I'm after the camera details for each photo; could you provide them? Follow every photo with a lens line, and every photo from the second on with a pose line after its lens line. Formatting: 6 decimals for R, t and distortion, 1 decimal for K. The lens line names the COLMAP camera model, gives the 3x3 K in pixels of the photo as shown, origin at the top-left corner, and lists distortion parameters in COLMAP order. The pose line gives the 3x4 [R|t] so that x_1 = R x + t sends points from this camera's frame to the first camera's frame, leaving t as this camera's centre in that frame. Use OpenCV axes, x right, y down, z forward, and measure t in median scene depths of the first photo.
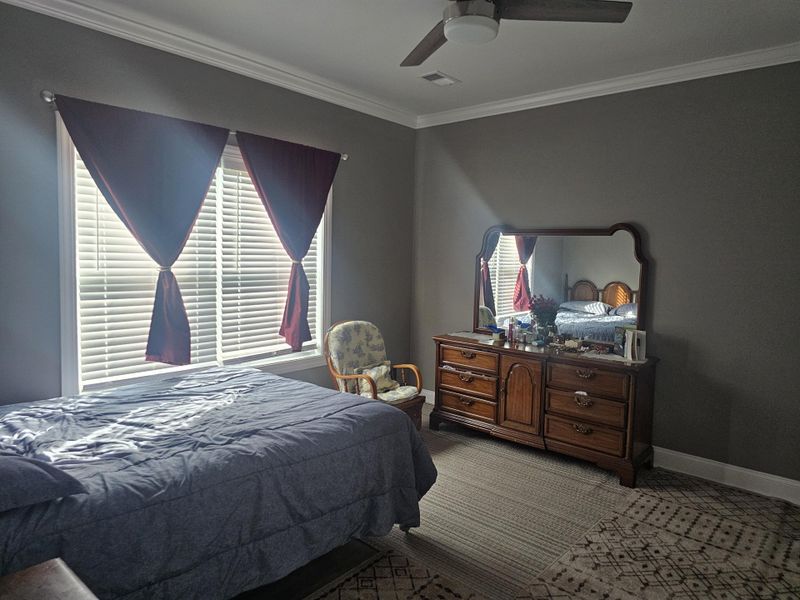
lens RADIAL K [[531.2, 0, 401.3], [0, 531.2, 293.5], [0, 0, 1]] dist [0.046970, -0.025431]
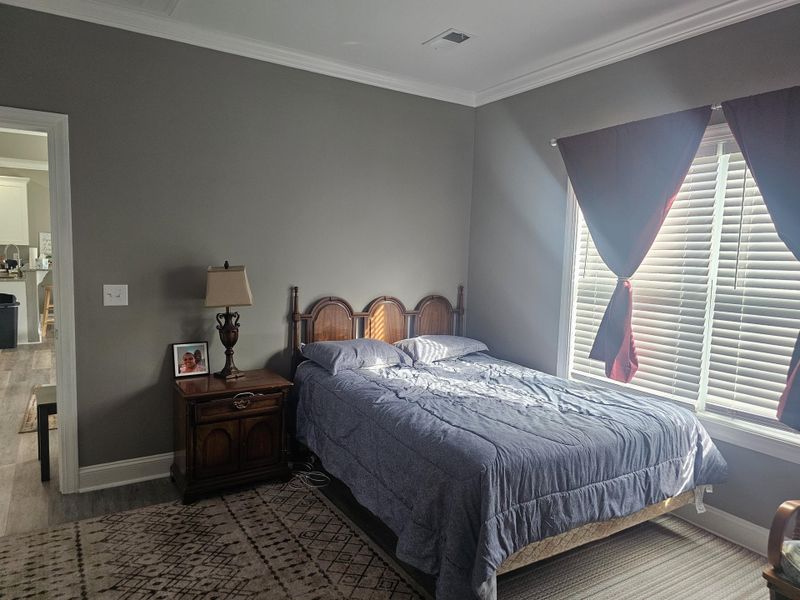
lens RADIAL K [[531.2, 0, 405.1], [0, 531.2, 300.7], [0, 0, 1]] dist [0.046970, -0.025431]
pose [[-0.303445, 0.056148, -0.951193, 0.595990], [-0.104345, 0.990301, 0.091744, -0.054577], [0.947119, 0.127091, -0.294643, 0.884639]]
